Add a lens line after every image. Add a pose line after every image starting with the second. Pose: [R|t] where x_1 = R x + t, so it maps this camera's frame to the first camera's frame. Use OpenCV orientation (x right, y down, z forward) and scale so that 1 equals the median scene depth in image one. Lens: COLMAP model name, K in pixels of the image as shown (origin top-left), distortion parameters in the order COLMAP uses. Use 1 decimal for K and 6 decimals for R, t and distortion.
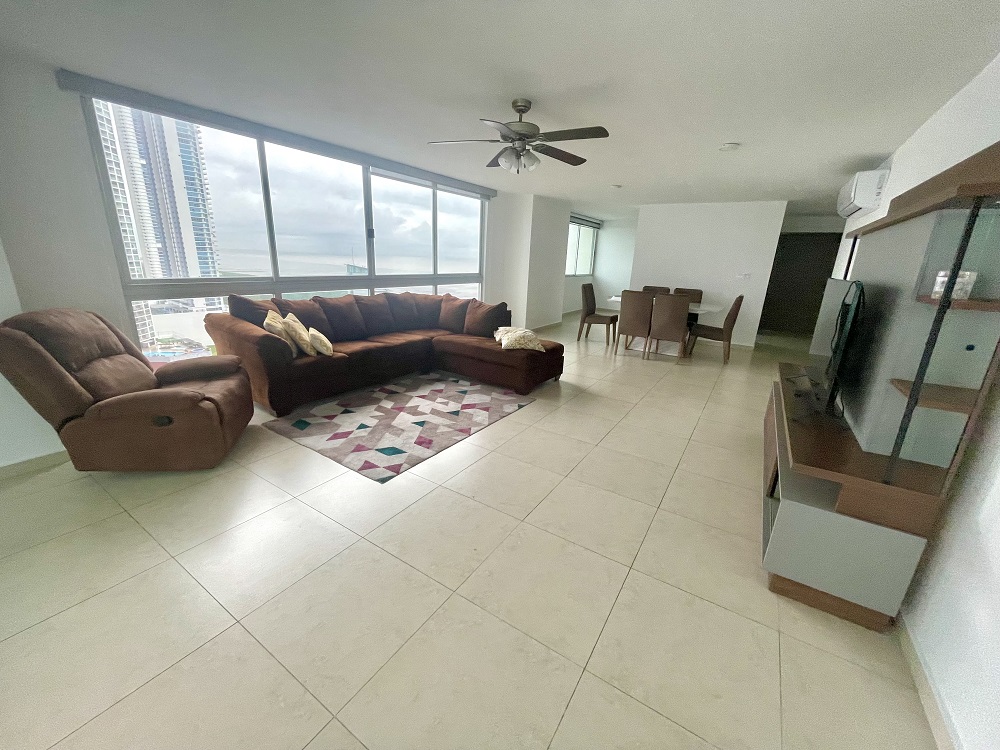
lens RADIAL K [[401.7, 0, 497.1], [0, 401.7, 379.7], [0, 0, 1]] dist [-0.001220, -0.000530]
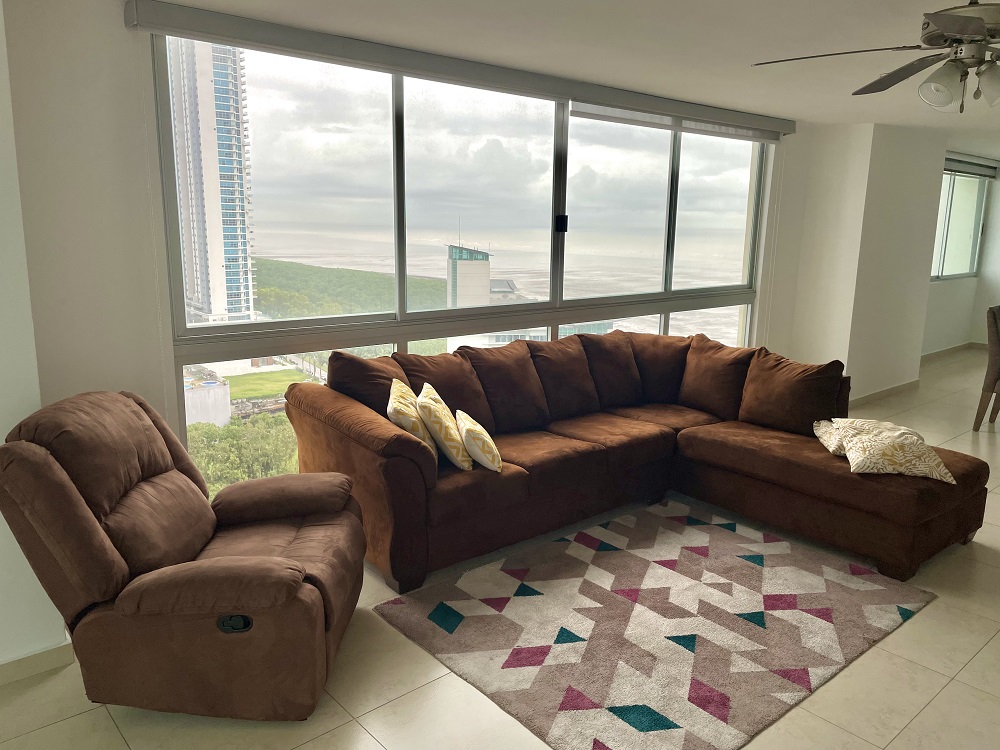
lens RADIAL K [[753.3, 0, 500.8], [0, 753.3, 372.1], [0, 0, 1]] dist [0.053540, -0.053401]
pose [[0.962887, 0.030291, -0.268201, -0.152337], [-0.058566, 0.993456, -0.098060, -0.088172], [0.263476, 0.110128, 0.958359, 0.068954]]
